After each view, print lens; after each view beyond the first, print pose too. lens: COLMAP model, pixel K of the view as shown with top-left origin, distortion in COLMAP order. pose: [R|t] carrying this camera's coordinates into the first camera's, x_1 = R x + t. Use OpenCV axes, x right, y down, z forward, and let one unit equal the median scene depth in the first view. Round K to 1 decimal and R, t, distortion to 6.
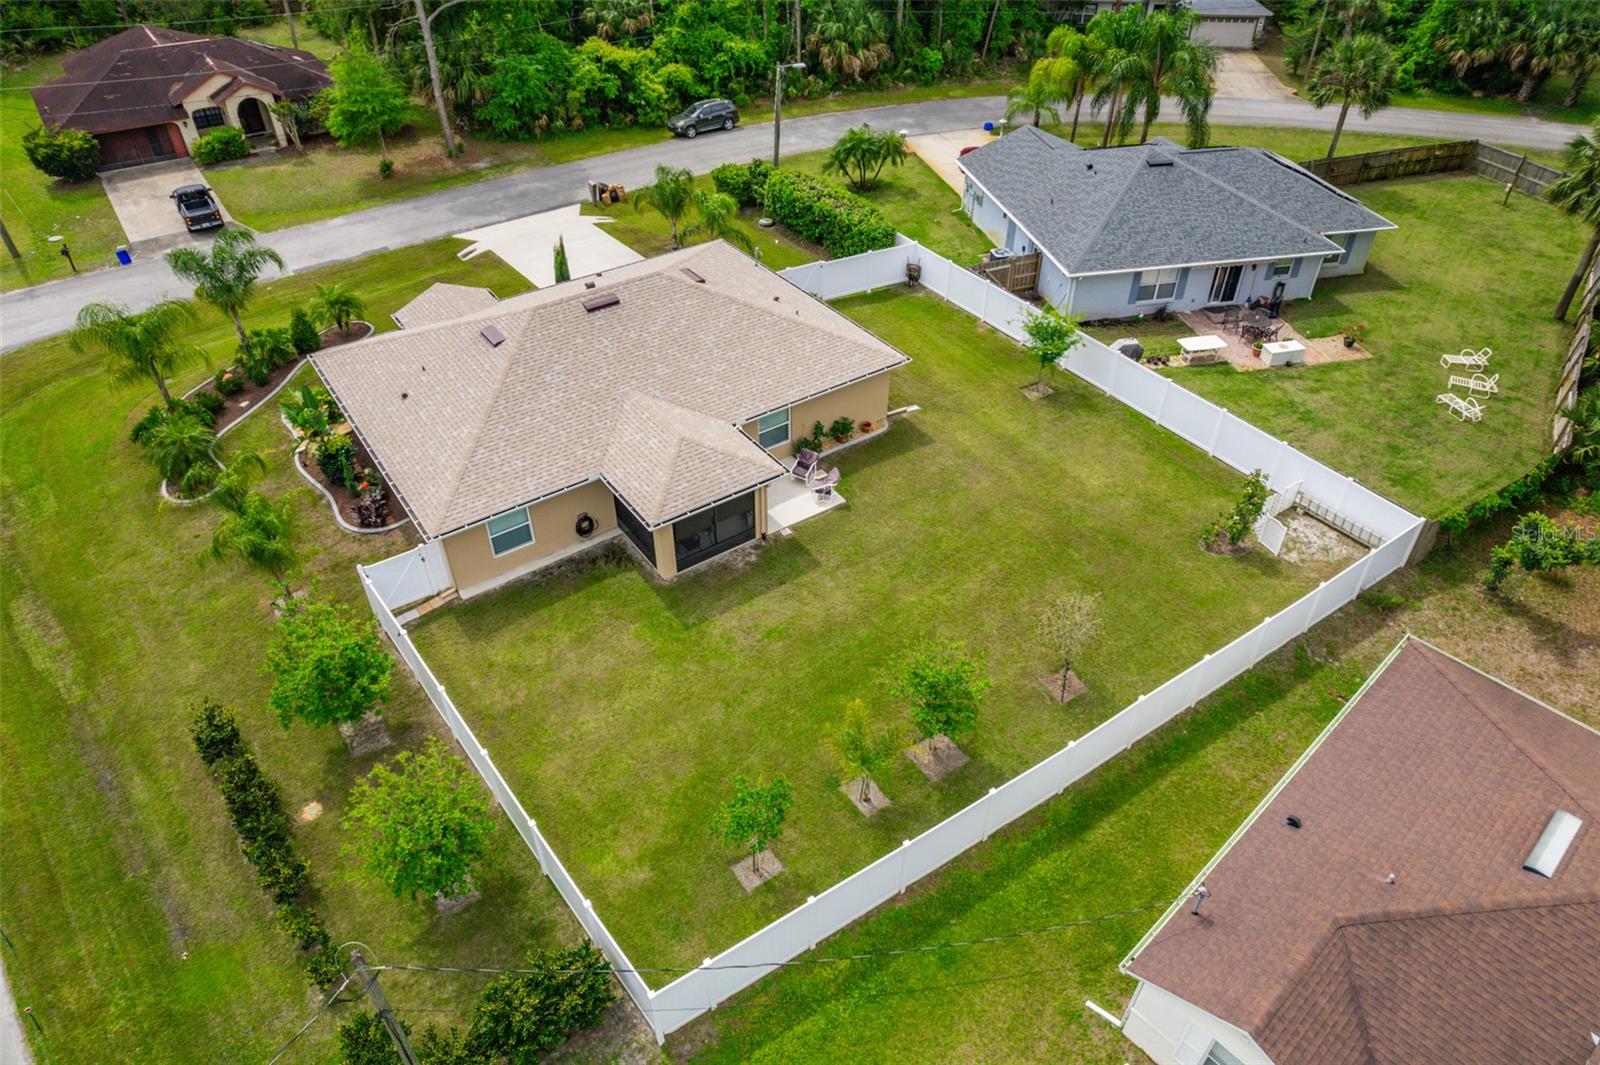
lens RADIAL K [[1028.7, 0, 806.1], [0, 1028.7, 527.9], [0, 0, 1]] dist [-0.075570, 0.070958]
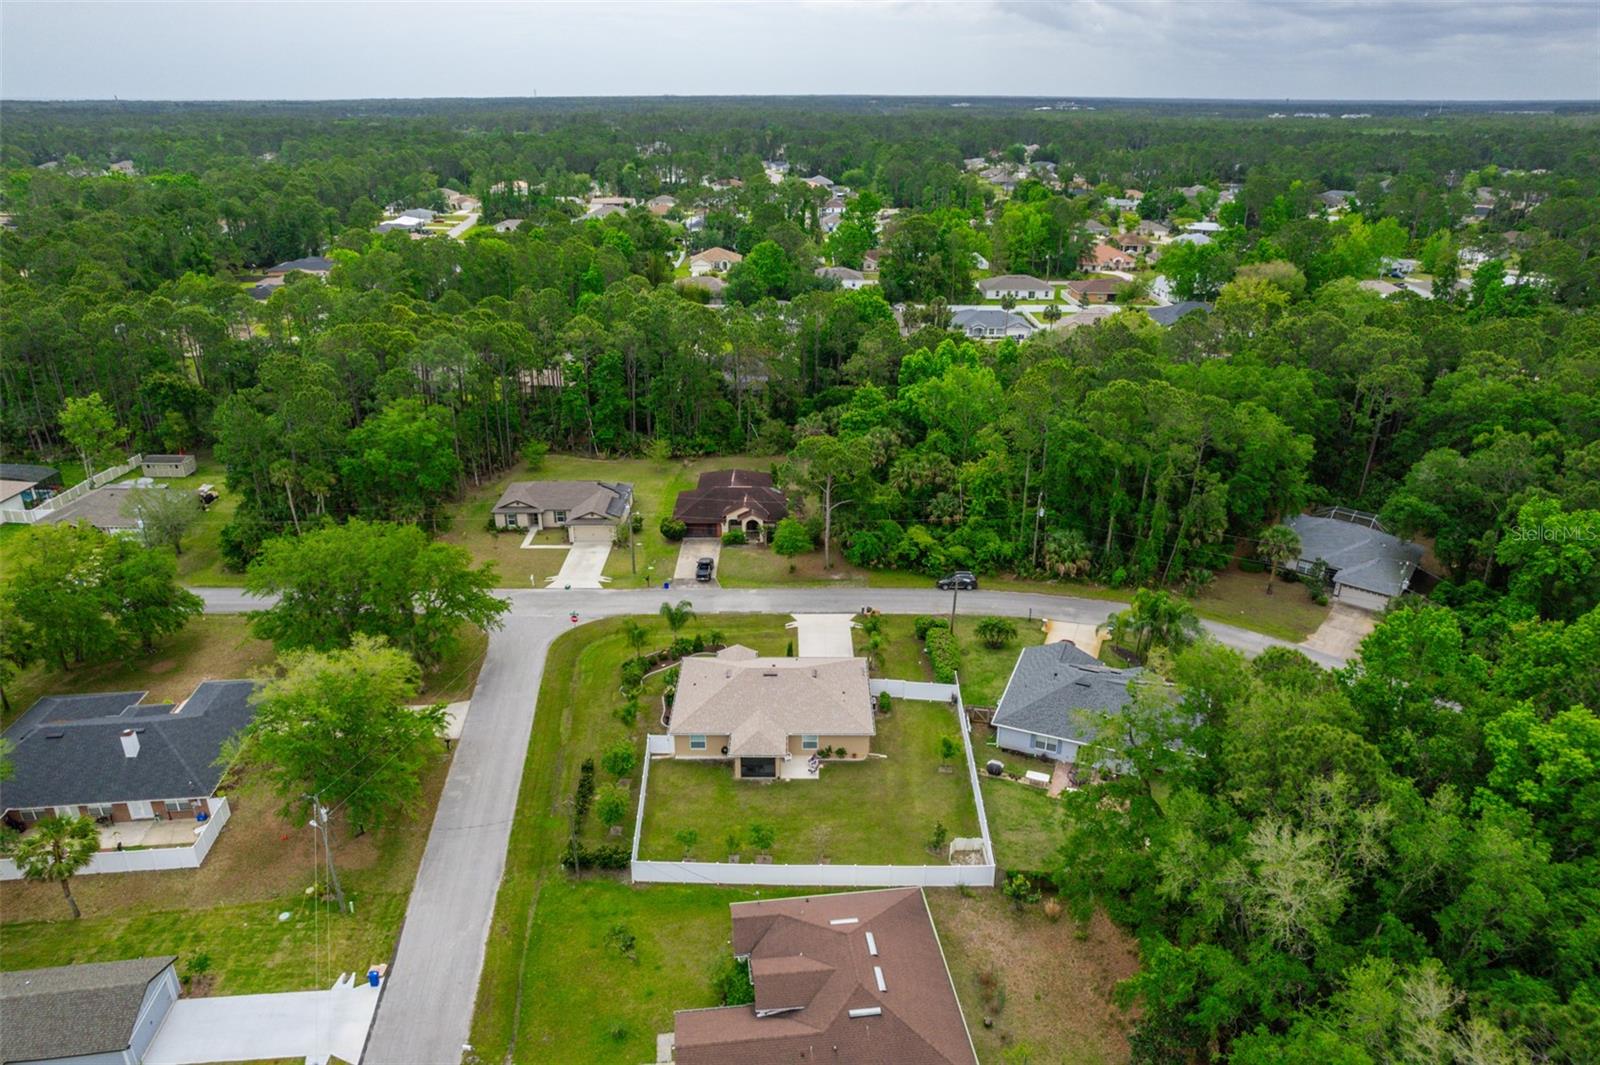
lens RADIAL K [[1028.7, 0, 806.1], [0, 1028.7, 527.9], [0, 0, 1]] dist [-0.075570, 0.070958]
pose [[0.819472, 0.225094, -0.527065, 0.982268], [-0.363119, 0.915424, -0.173620, -0.115483], [0.443407, 0.333665, 0.831900, -1.063519]]
